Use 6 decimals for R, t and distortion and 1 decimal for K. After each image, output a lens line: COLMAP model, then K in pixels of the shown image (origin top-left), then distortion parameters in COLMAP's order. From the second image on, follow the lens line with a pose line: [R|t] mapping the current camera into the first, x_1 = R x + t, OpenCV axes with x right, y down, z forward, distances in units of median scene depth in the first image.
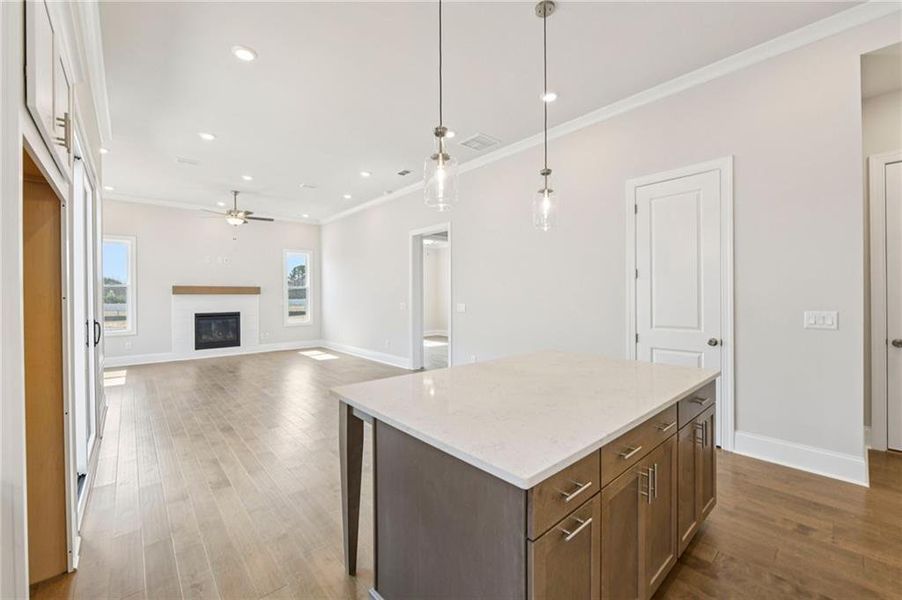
lens RADIAL K [[363.8, 0, 449.7], [0, 363.8, 299.0], [0, 0, 1]] dist [-0.009050, -0.000007]
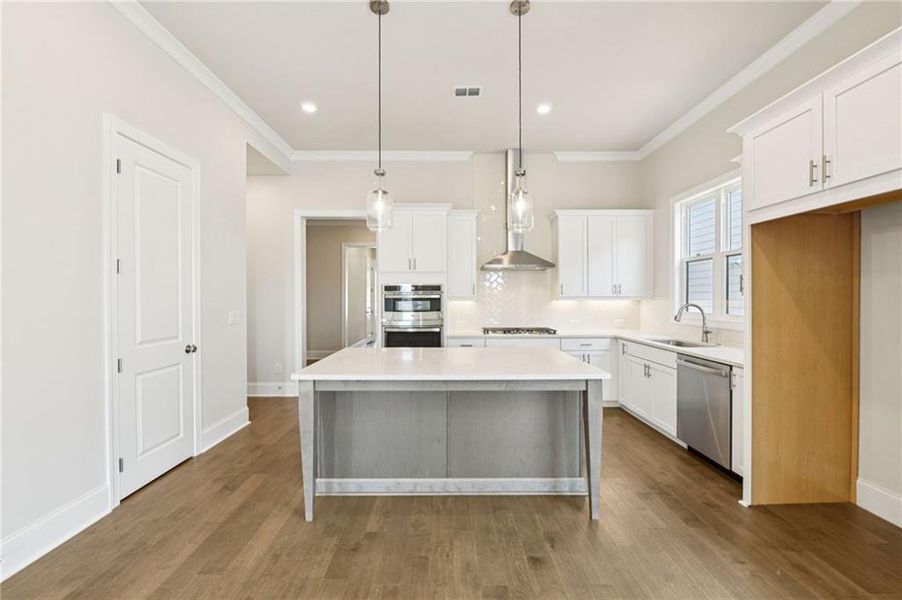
lens RADIAL K [[363.8, 0, 449.5], [0, 363.8, 298.1], [0, 0, 1]] dist [-0.009050, -0.000007]
pose [[-0.755049, 0.005526, 0.655645, -0.393959], [0.014772, 0.999854, 0.008585, -0.011057], [-0.655502, 0.016167, -0.755021, 1.237623]]
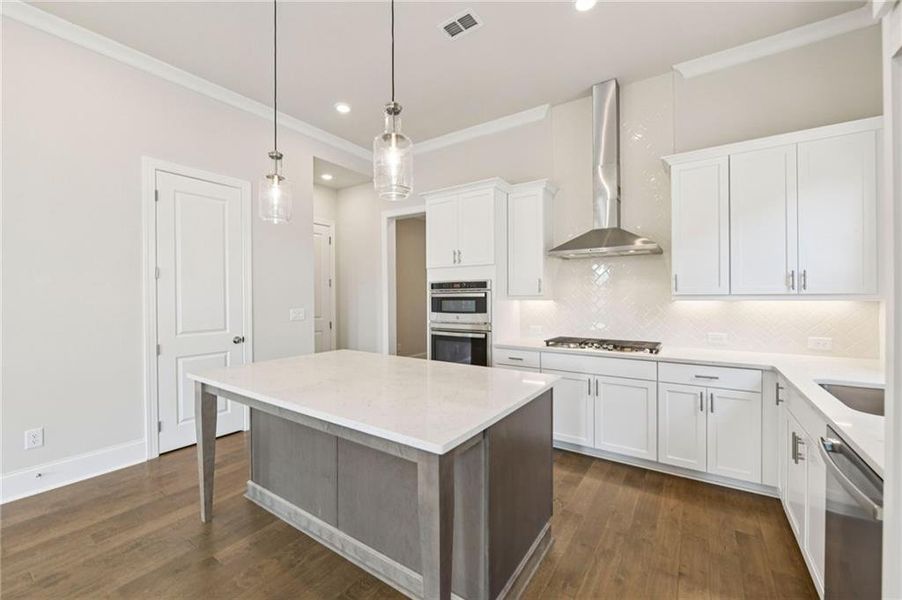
lens RADIAL K [[363.8, 0, 450.6], [0, 363.8, 299.2], [0, 0, 1]] dist [-0.009050, -0.000007]
pose [[-0.245301, -0.001418, 0.969446, -0.514590], [0.018393, 0.999812, 0.006117, -0.002691], [-0.969273, 0.019331, -0.245228, 0.619082]]
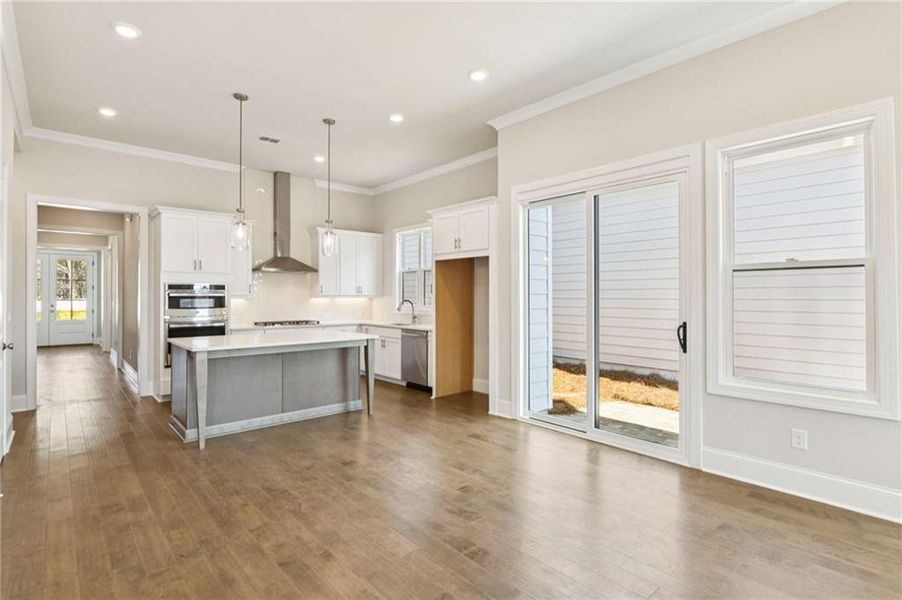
lens RADIAL K [[441.8, 0, 446.8], [0, 441.8, 294.4], [0, 0, 1]] dist [-0.006632, -0.001568]
pose [[-0.999975, 0.004866, -0.005076, -0.413067], [0.004812, 0.999931, 0.010706, -0.023150], [0.005127, 0.010682, -0.999930, 2.103751]]
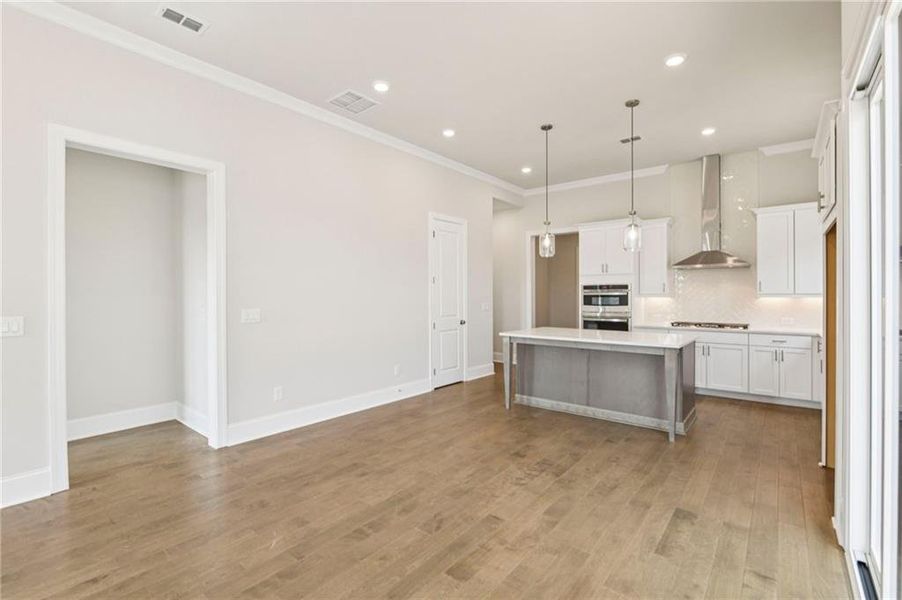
lens RADIAL K [[410.0, 0, 449.1], [0, 410.0, 296.3], [0, 0, 1]] dist [-0.007707, 0.000368]
pose [[-0.165285, 0.003049, 0.986241, -1.189946], [0.016021, 0.999872, -0.000406, -0.006922], [-0.986116, 0.015734, -0.165313, 1.357030]]
